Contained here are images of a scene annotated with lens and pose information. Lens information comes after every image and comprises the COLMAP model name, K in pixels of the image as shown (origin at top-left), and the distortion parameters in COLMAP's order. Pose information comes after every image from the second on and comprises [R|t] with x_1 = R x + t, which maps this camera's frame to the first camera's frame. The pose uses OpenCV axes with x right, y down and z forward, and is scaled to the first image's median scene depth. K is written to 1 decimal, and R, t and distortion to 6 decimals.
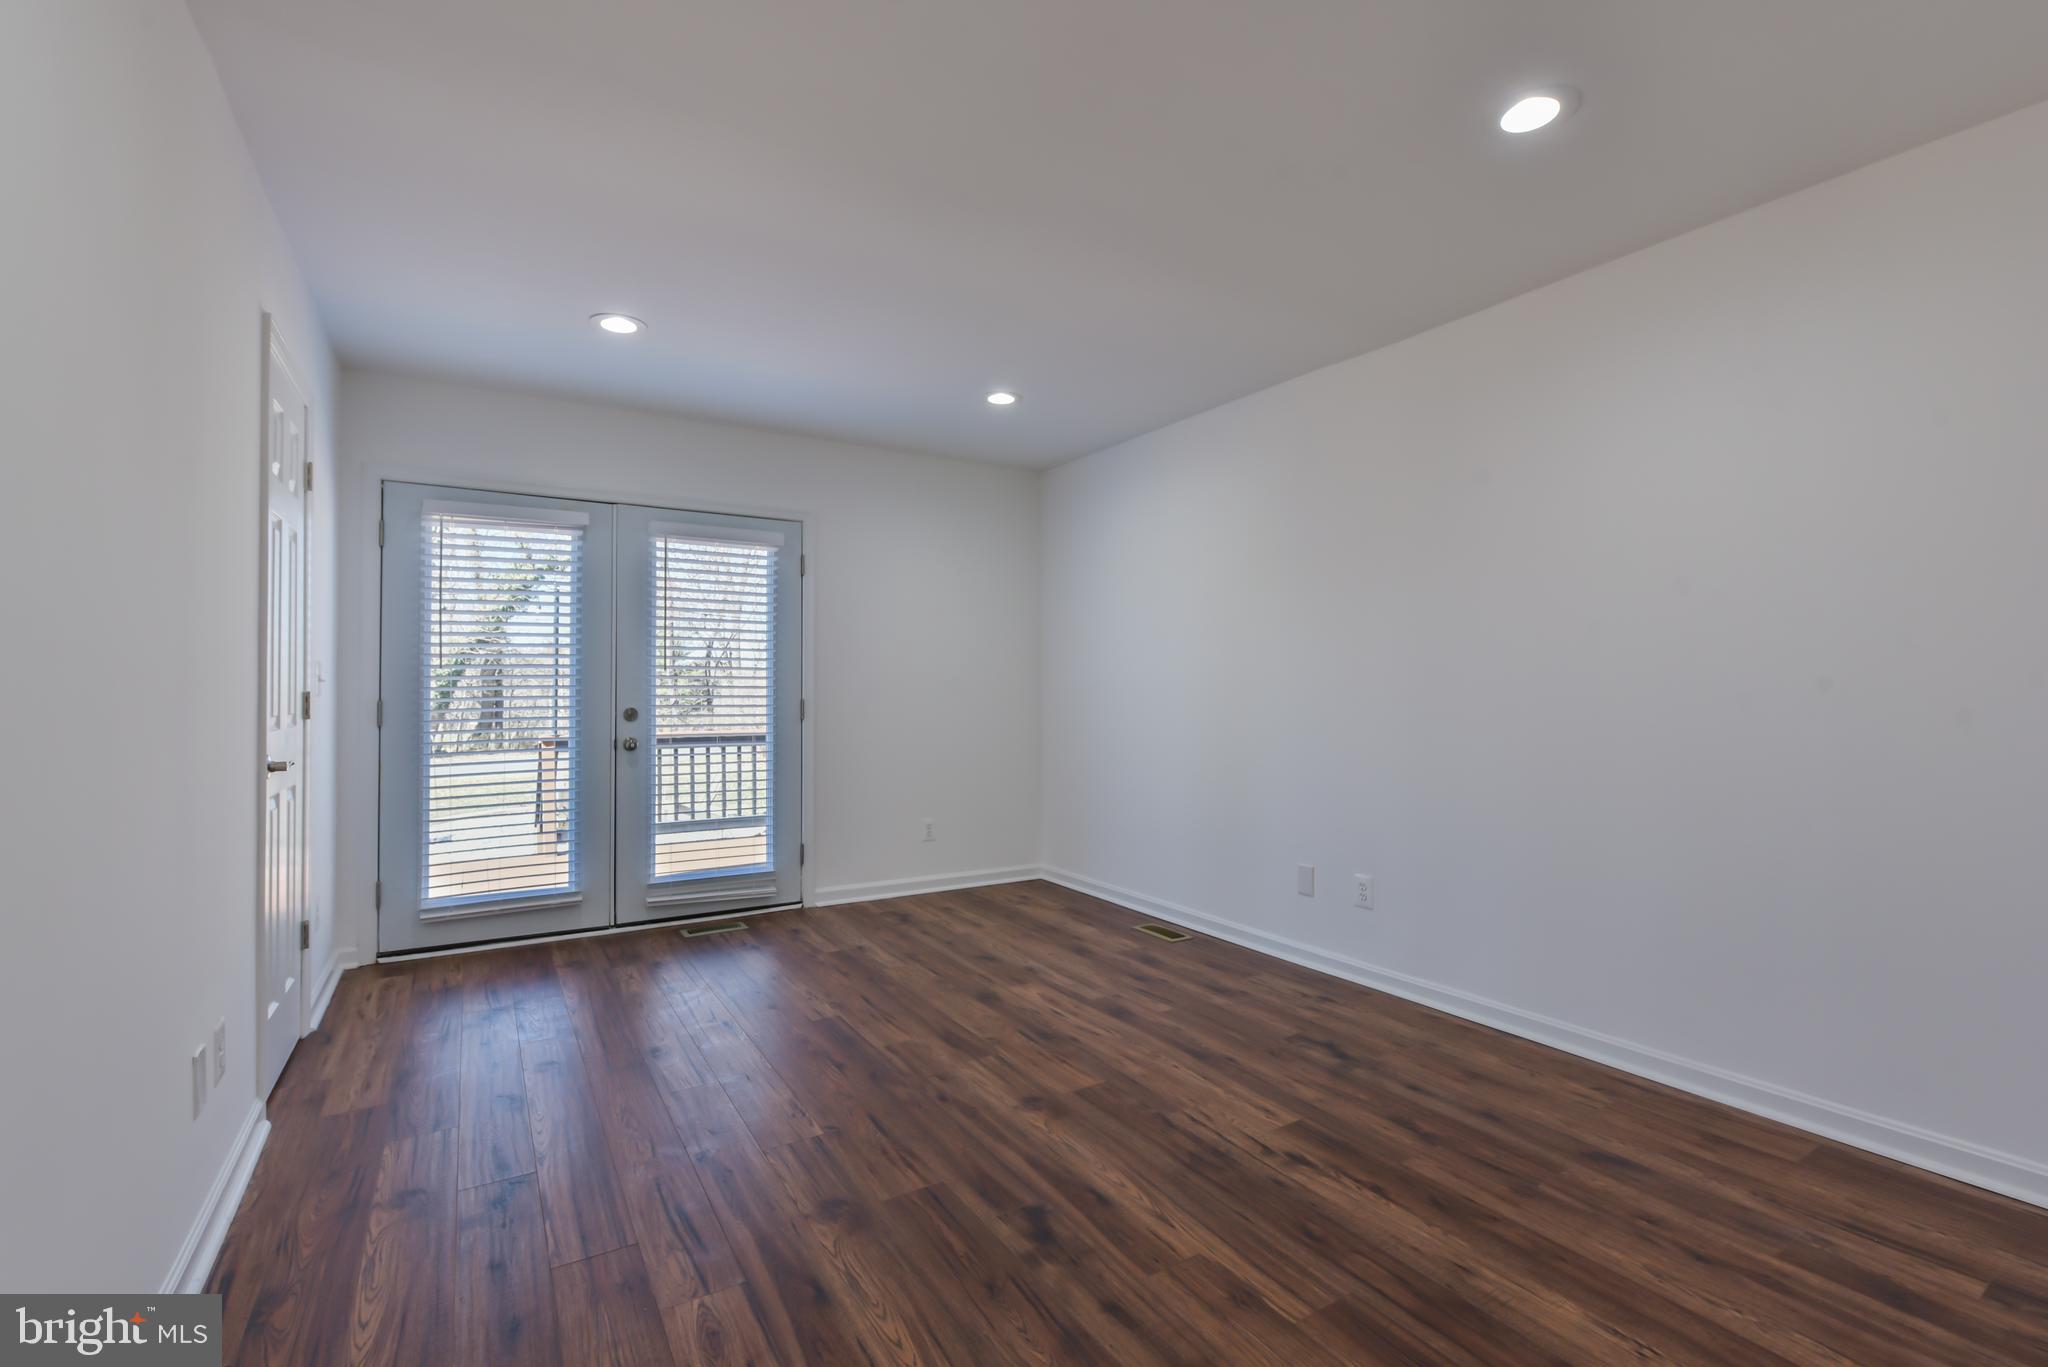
lens RADIAL K [[894.5, 0, 1025.2], [0, 894.5, 683.7], [0, 0, 1]] dist [-0.006686, -0.001368]
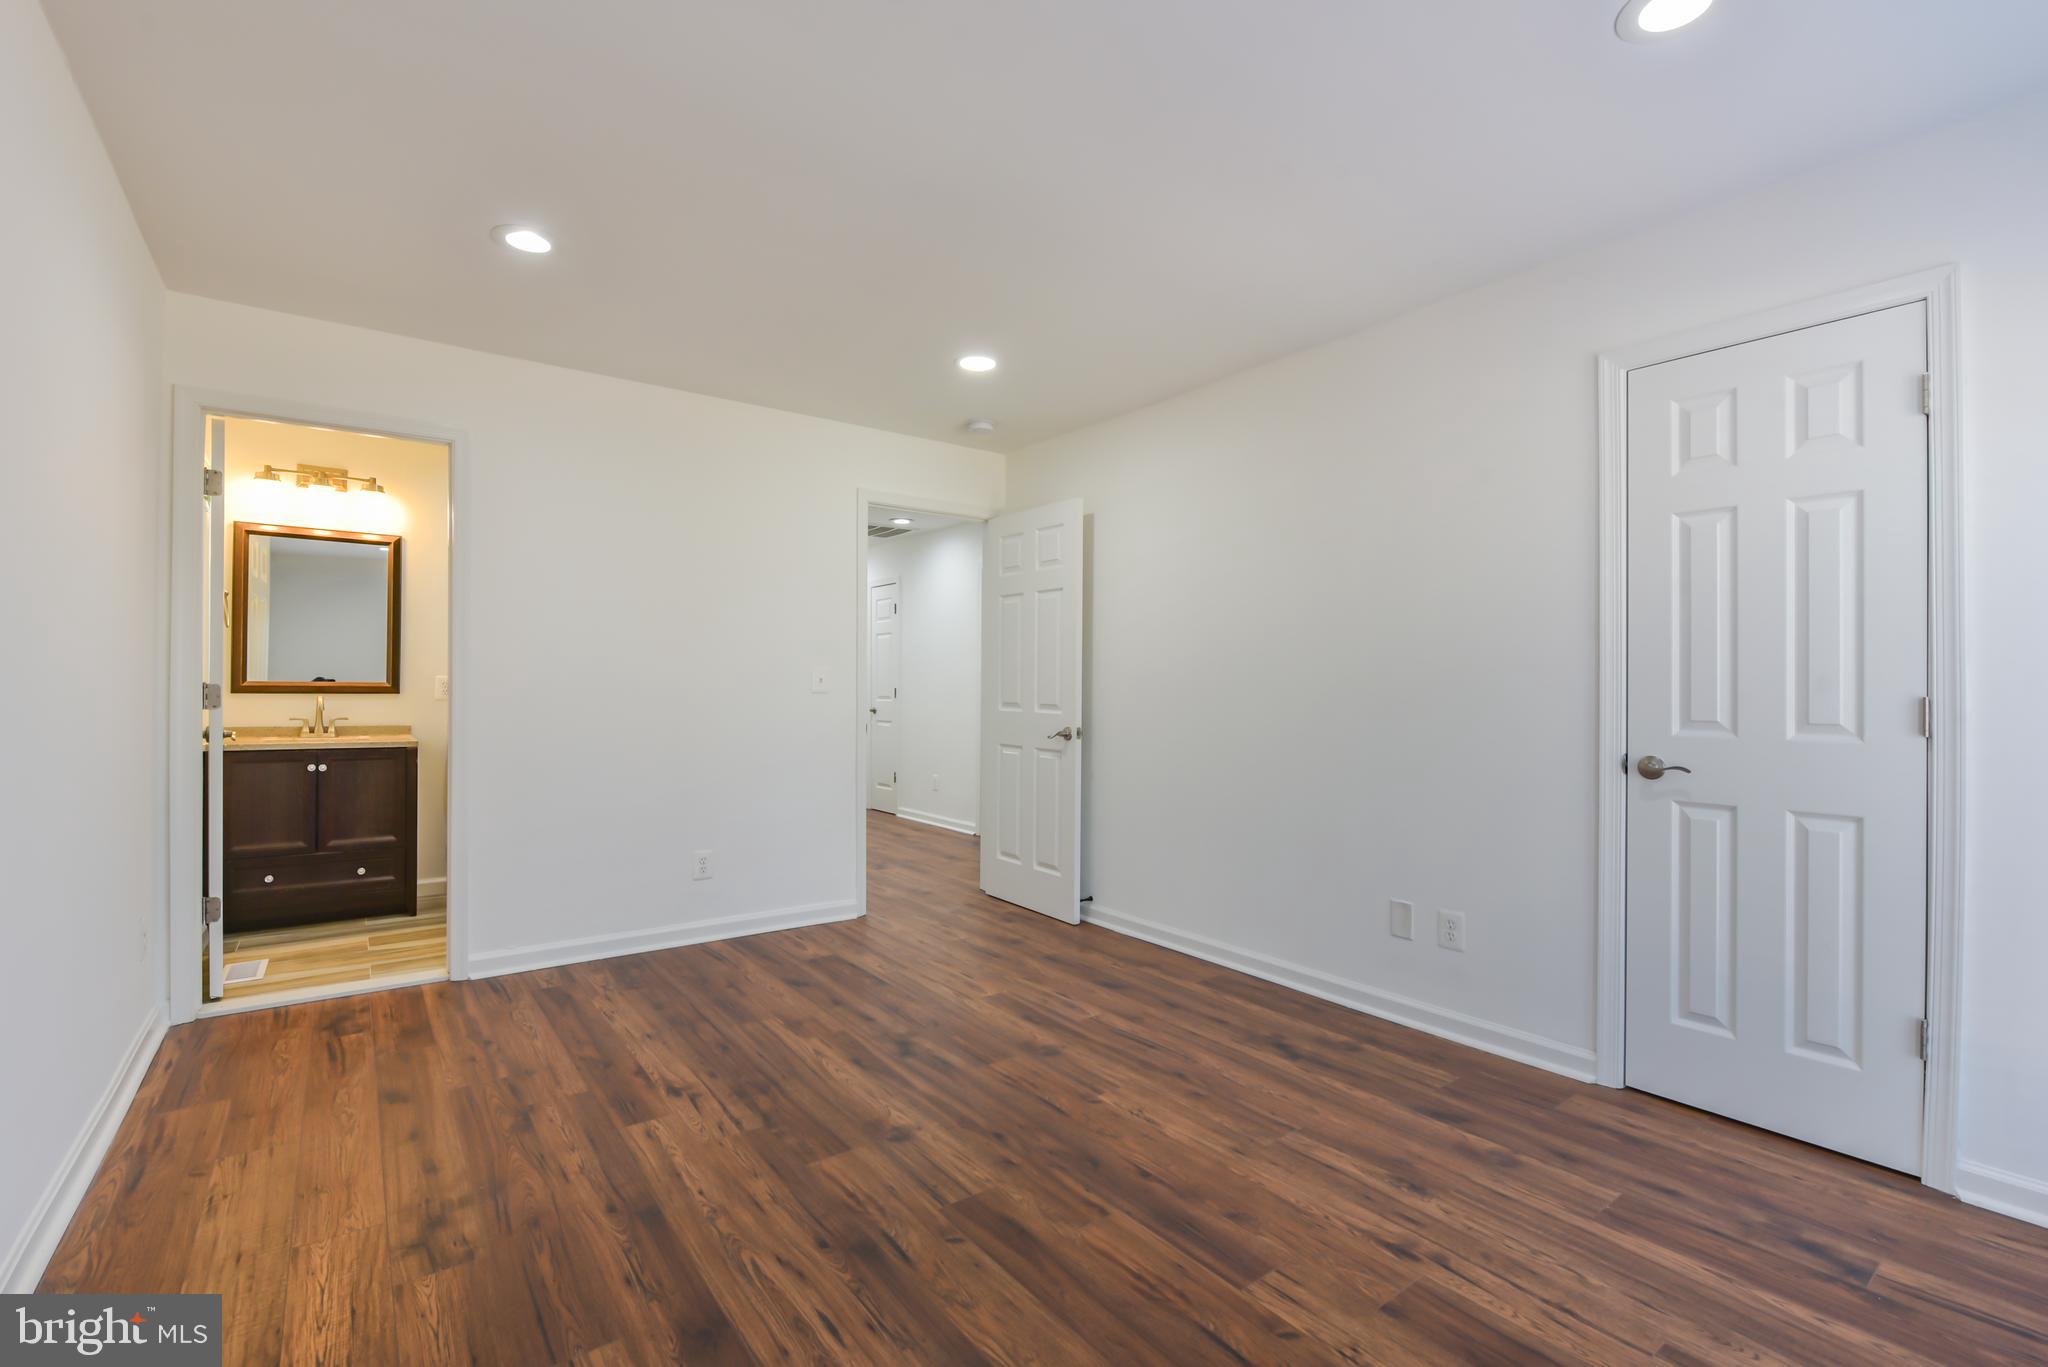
lens RADIAL K [[894.5, 0, 1028.7], [0, 894.5, 686.8], [0, 0, 1]] dist [-0.006686, -0.001368]
pose [[-0.995046, -0.006024, -0.099235, -0.031127], [-0.005042, 0.999936, -0.010137, 0.014590], [0.099289, -0.009586, -0.995012, 2.038658]]
